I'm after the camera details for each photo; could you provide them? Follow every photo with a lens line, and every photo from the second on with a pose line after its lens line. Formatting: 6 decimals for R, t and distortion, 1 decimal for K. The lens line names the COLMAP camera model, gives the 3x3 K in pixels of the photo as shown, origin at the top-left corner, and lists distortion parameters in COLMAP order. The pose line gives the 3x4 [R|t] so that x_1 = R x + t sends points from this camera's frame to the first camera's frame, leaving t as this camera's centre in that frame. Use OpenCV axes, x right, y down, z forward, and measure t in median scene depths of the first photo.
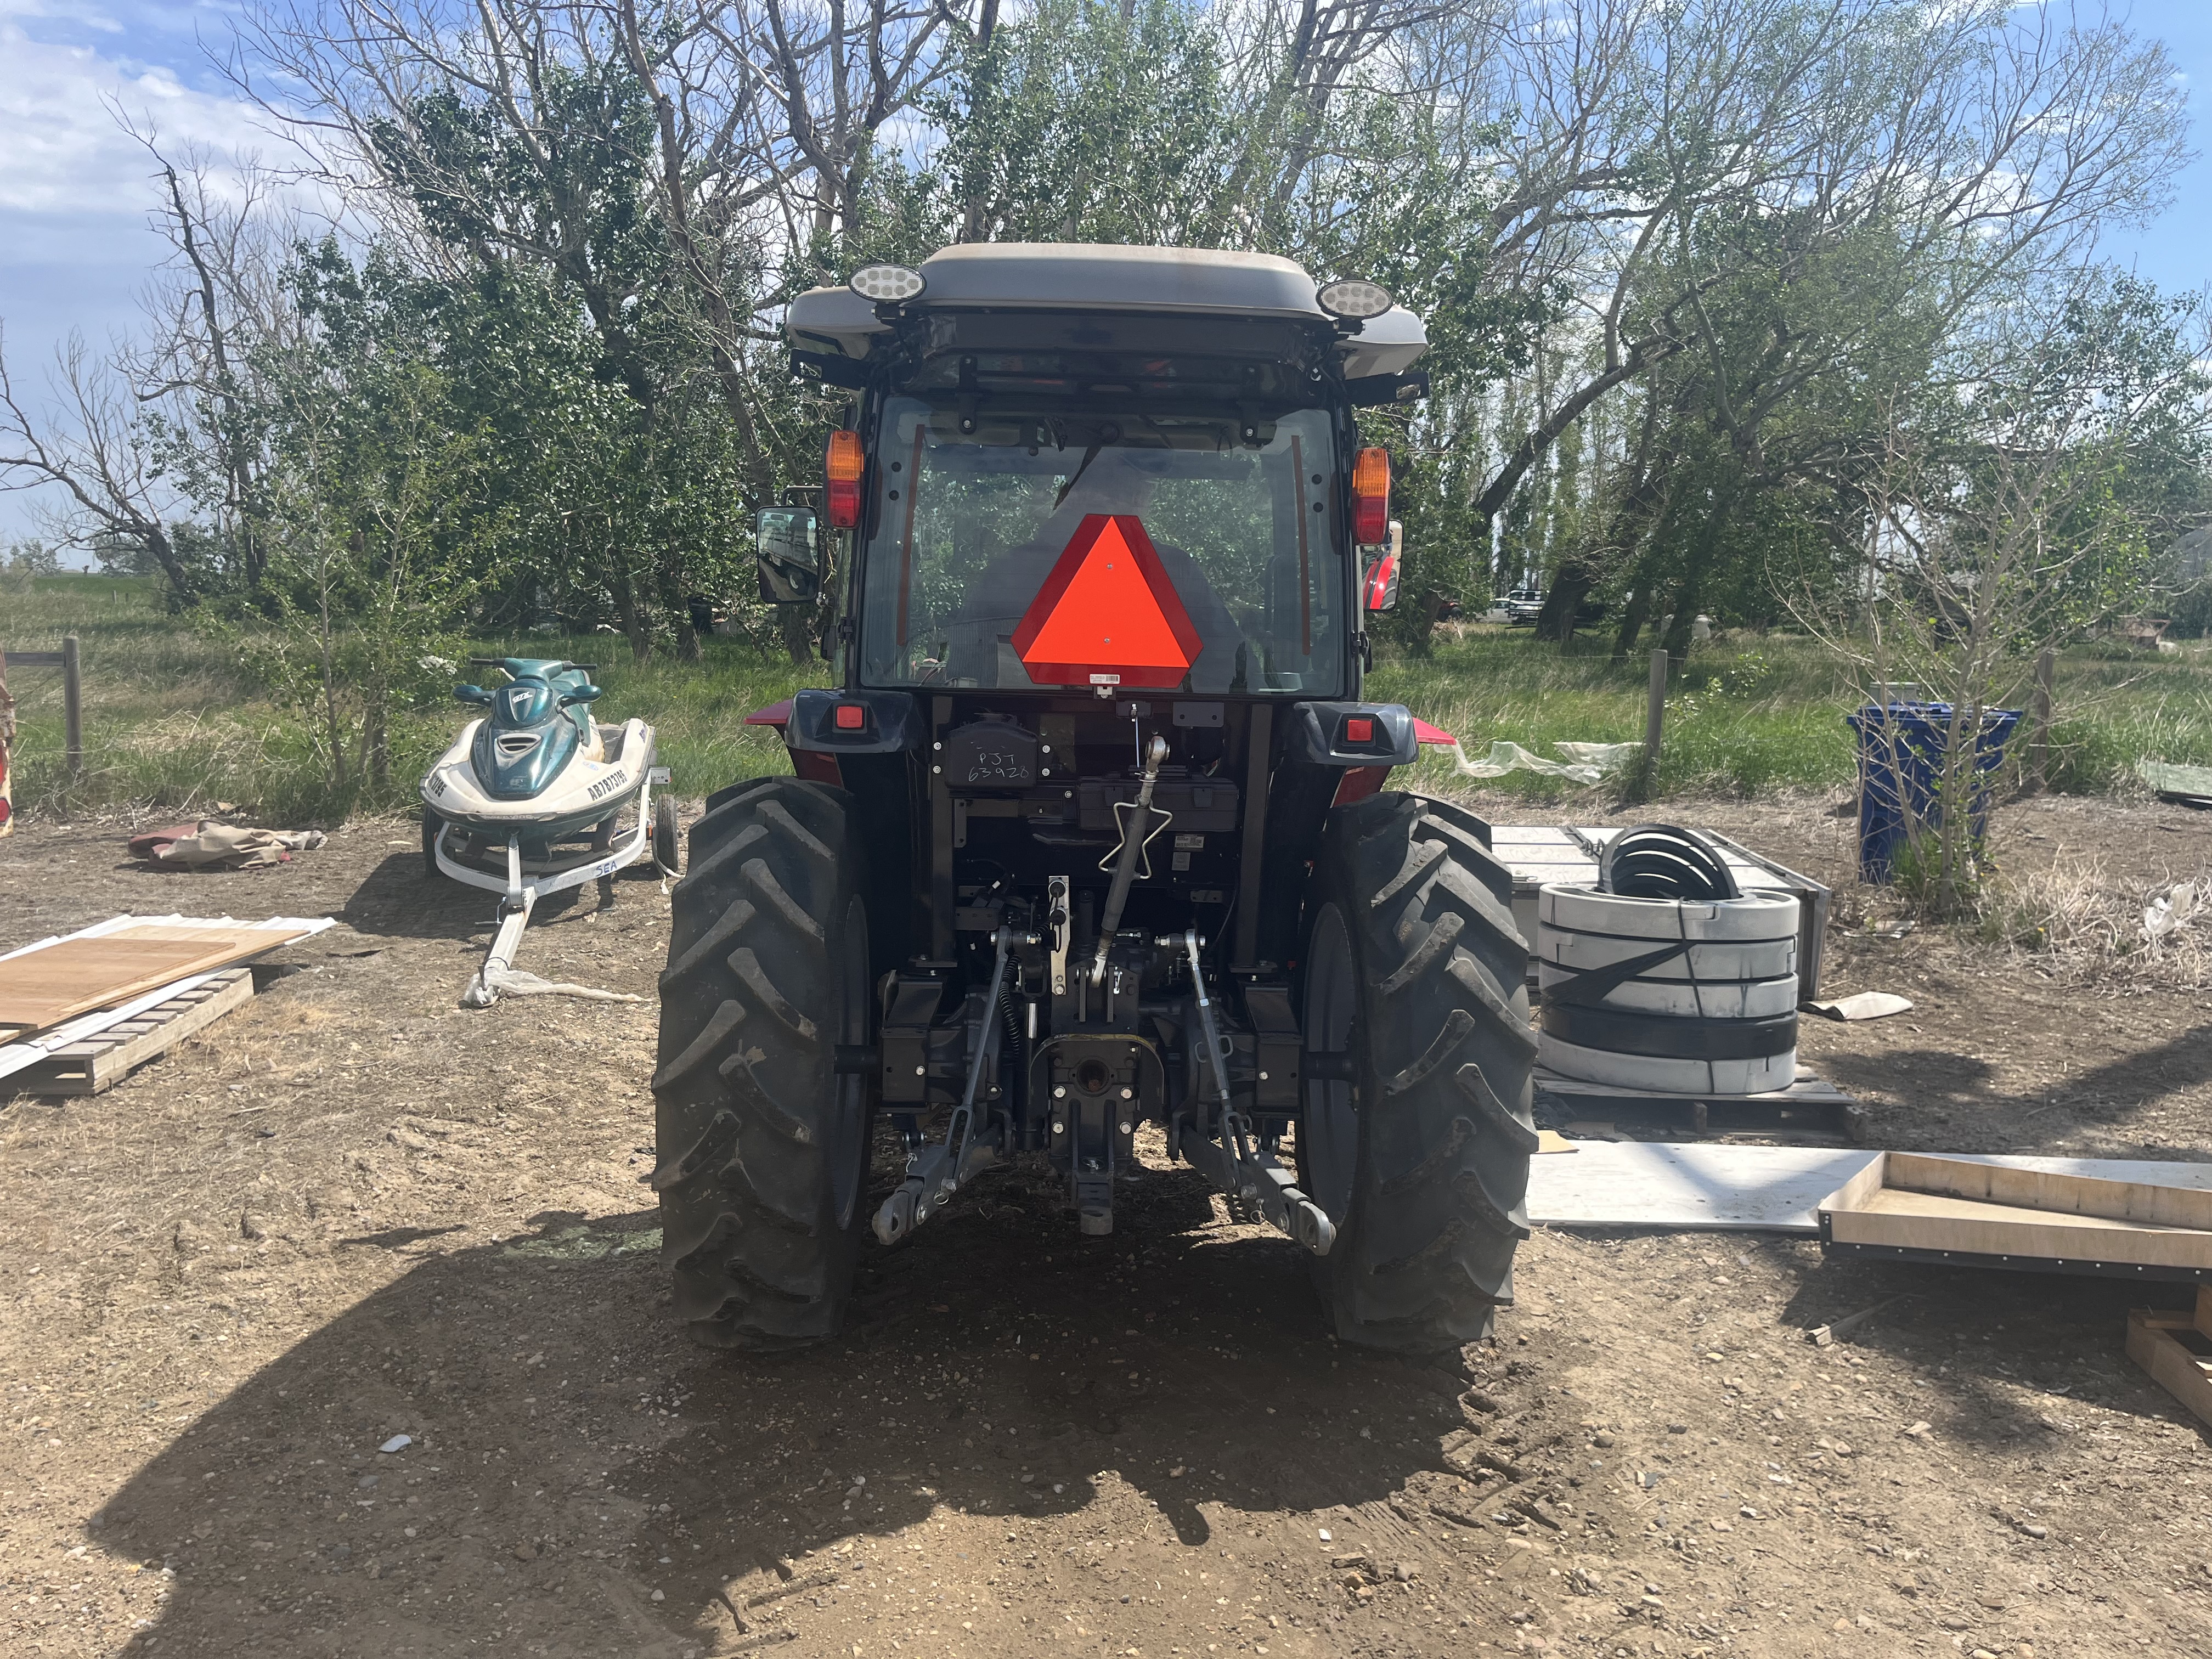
lens RADIAL K [[1700.9, 0, 1120.9], [0, 1700.9, 830.9], [0, 0, 1]] dist [0.061318, -0.086109]
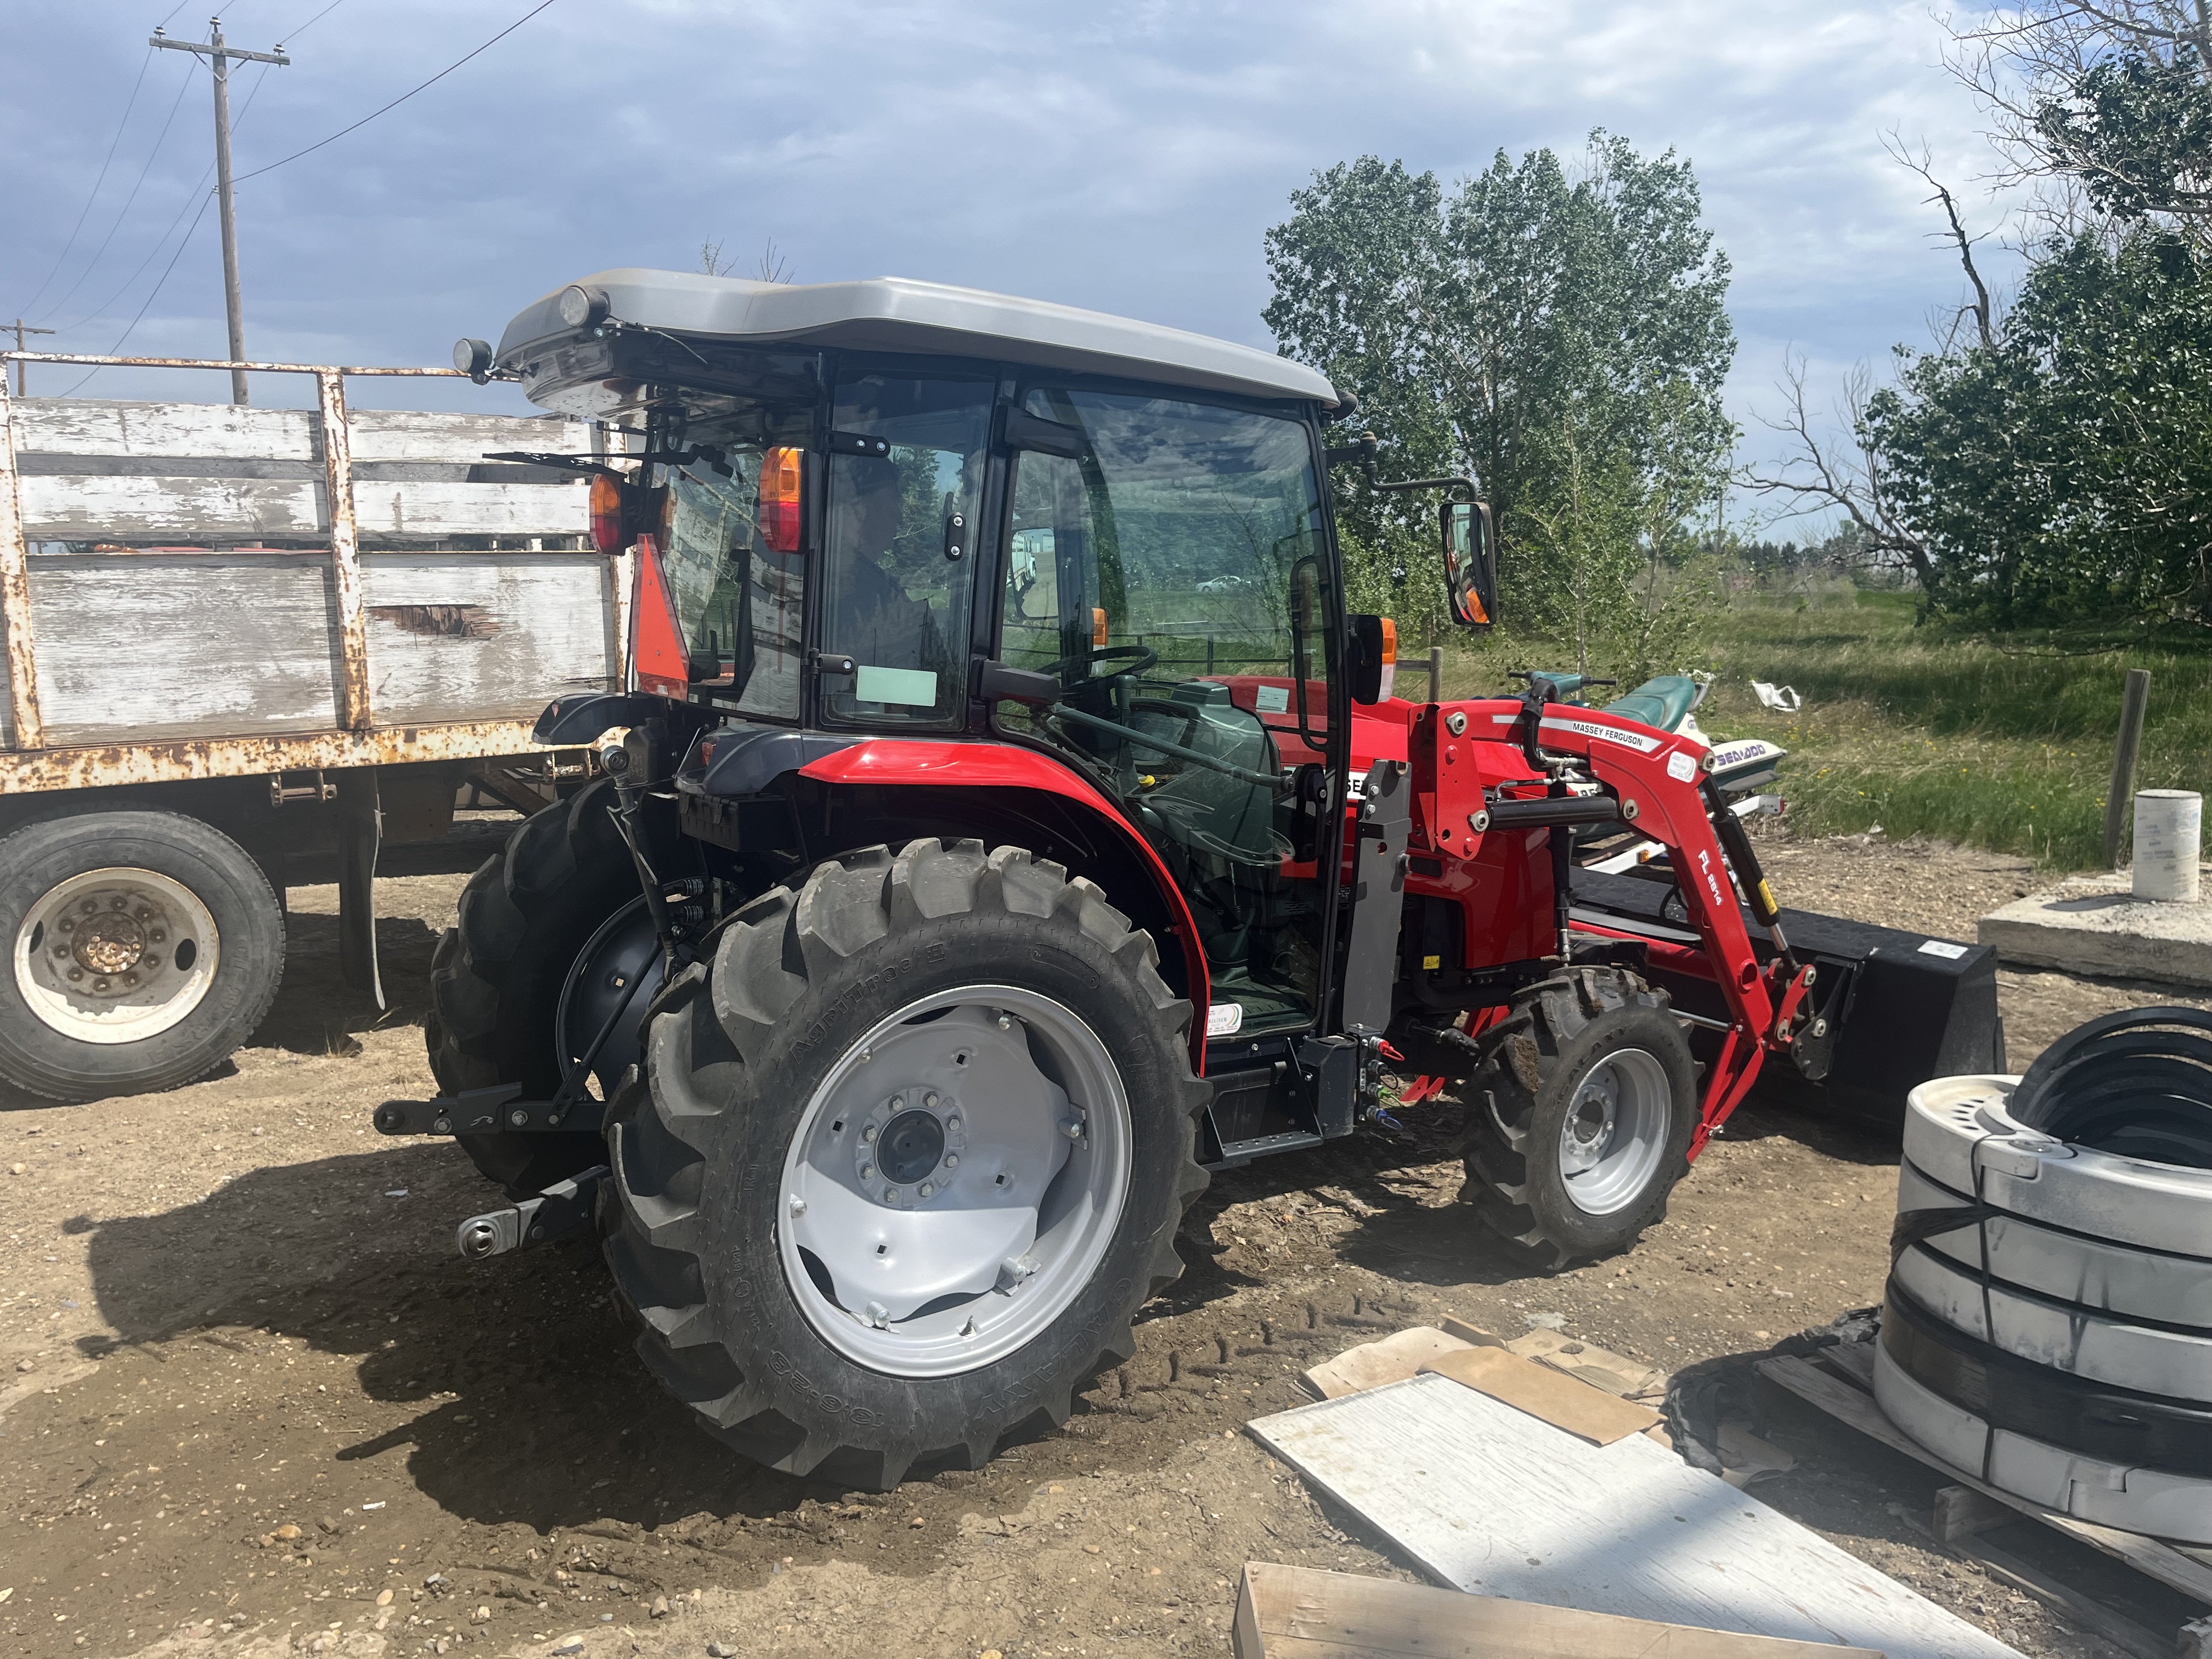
lens RADIAL K [[1700.9, 0, 1120.9], [0, 1700.9, 830.9], [0, 0, 1]] dist [0.061318, -0.086109]
pose [[0.492536, 0.101306, -0.864376, 0.968978], [-0.107302, 0.992693, 0.055202, -0.084728], [0.863652, 0.065560, 0.499807, 0.673874]]
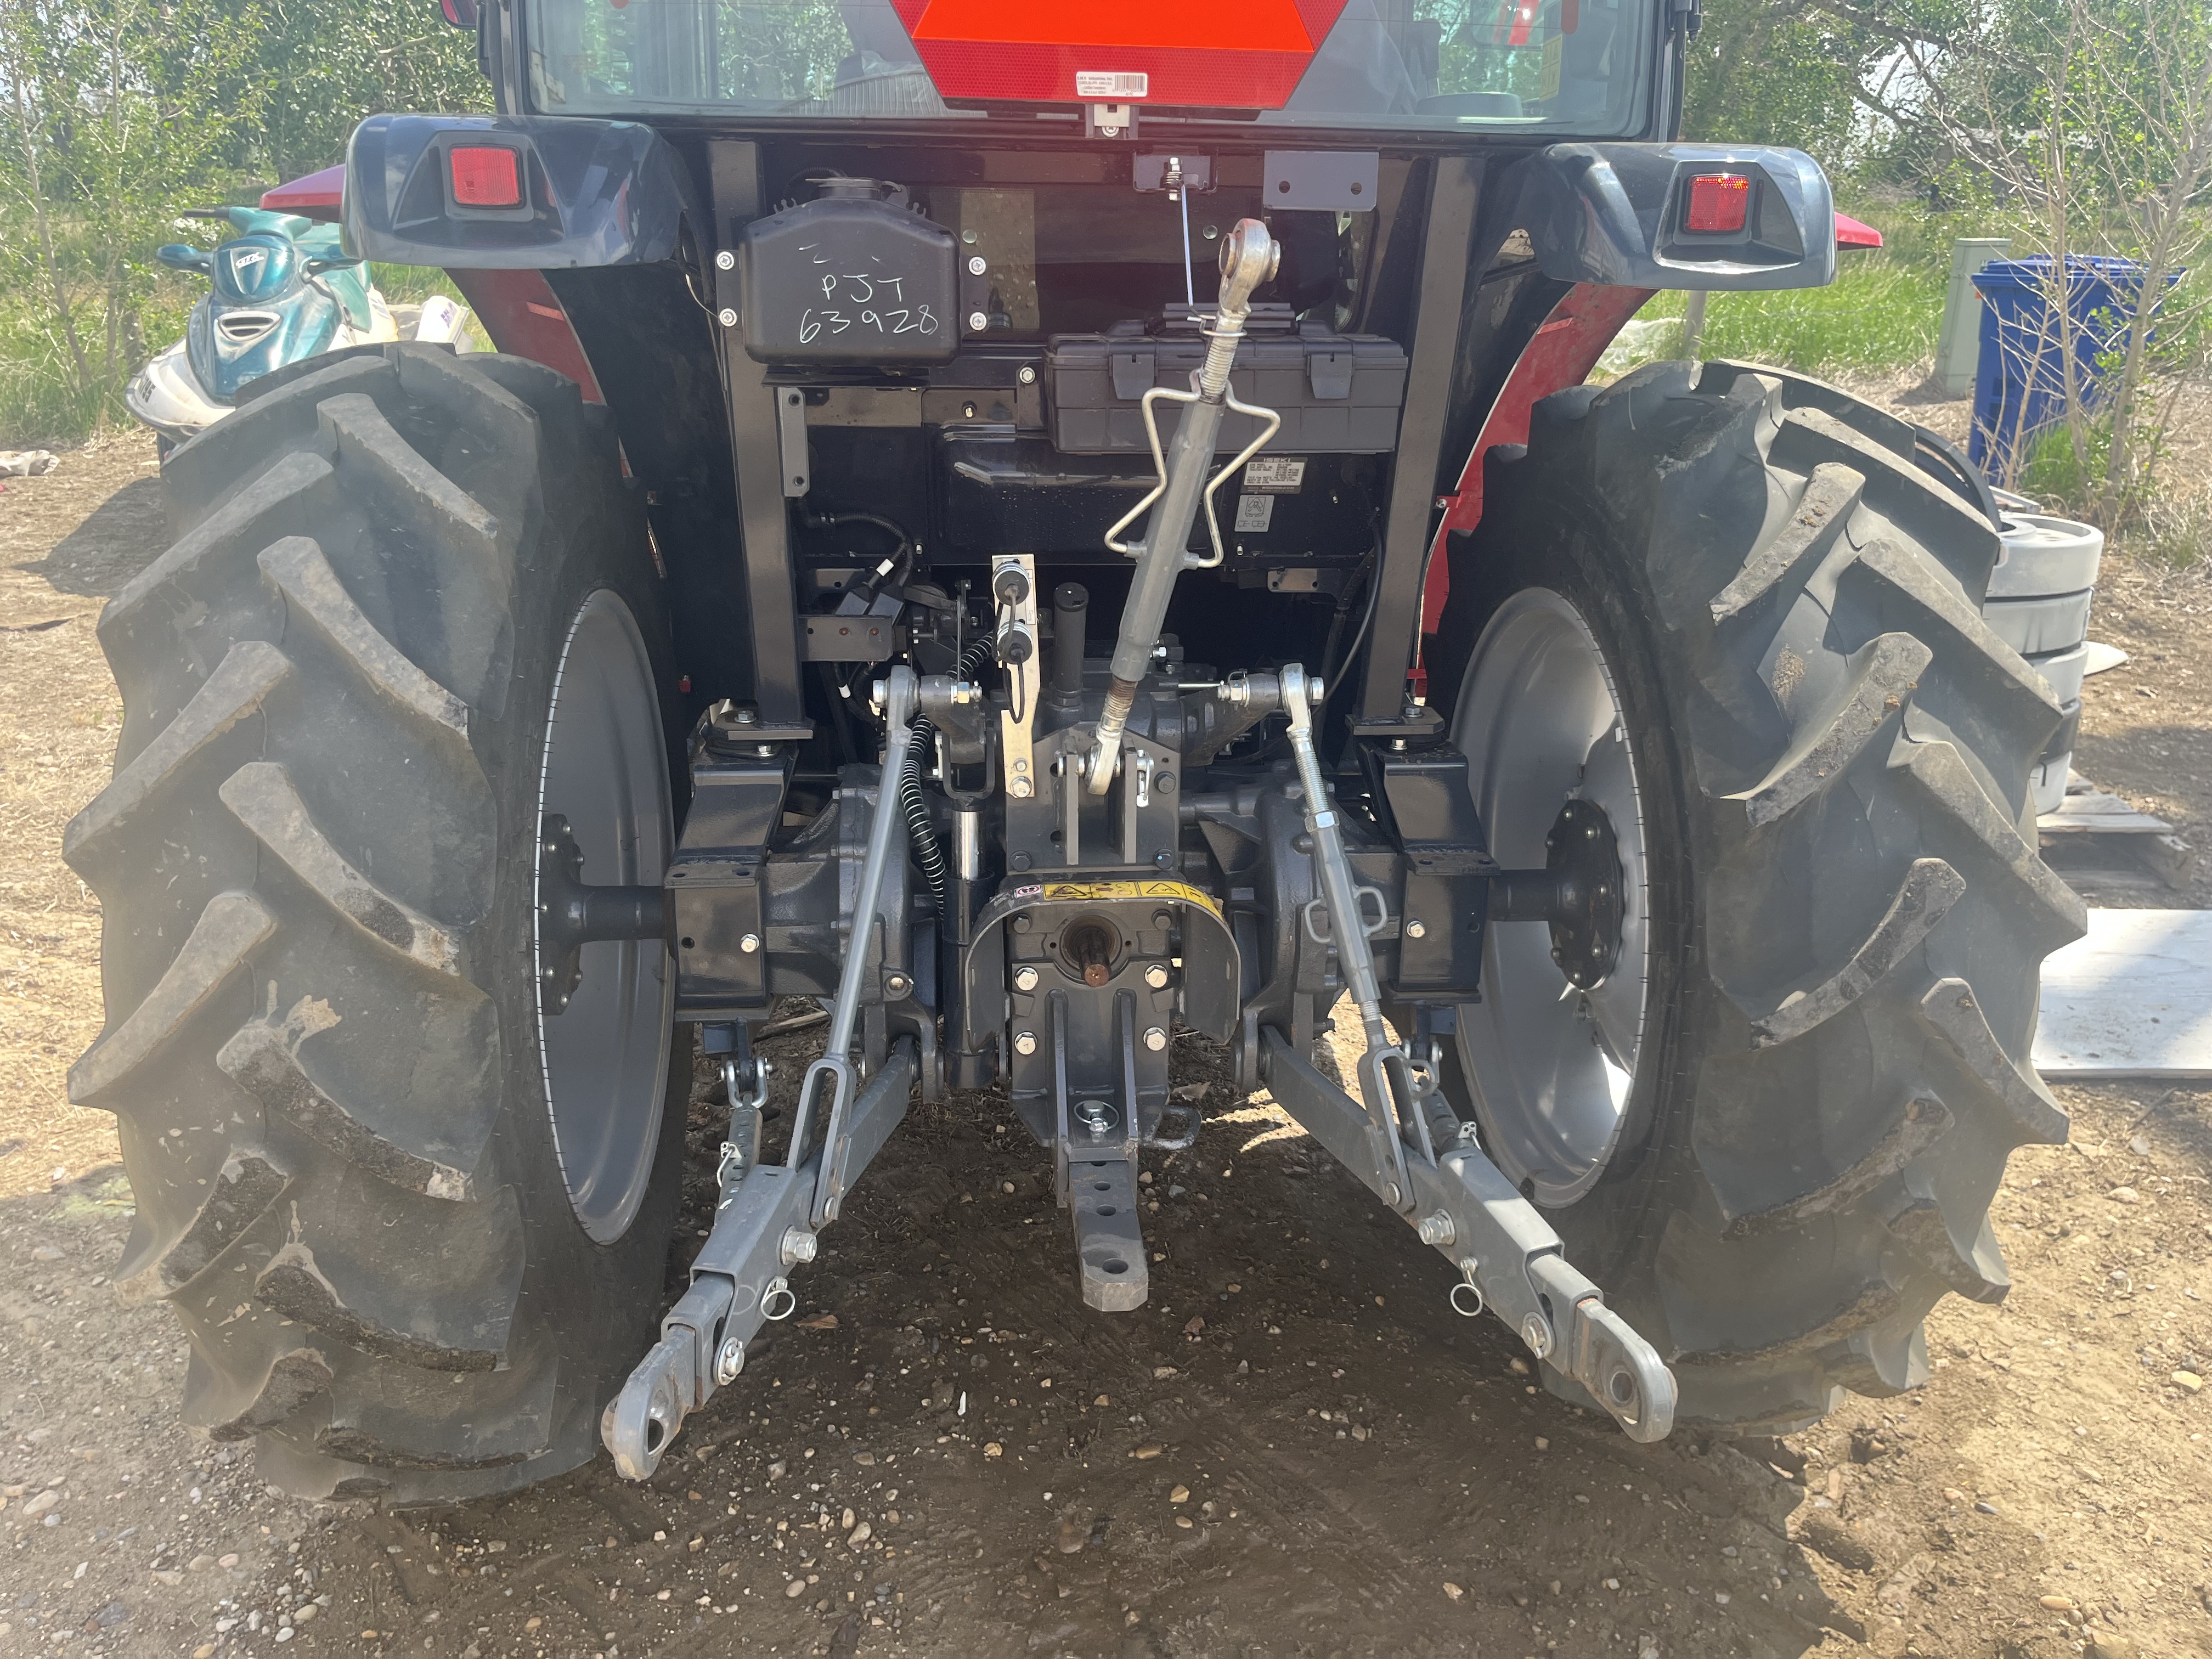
lens RADIAL K [[1700.9, 0, 1120.9], [0, 1700.9, 830.9], [0, 0, 1]] dist [0.061318, -0.086109]
pose [[0.999105, -0.022709, 0.035679, -0.025290], [0.014024, 0.973775, 0.227079, -0.005890], [-0.039900, -0.226376, 0.973223, 0.521124]]
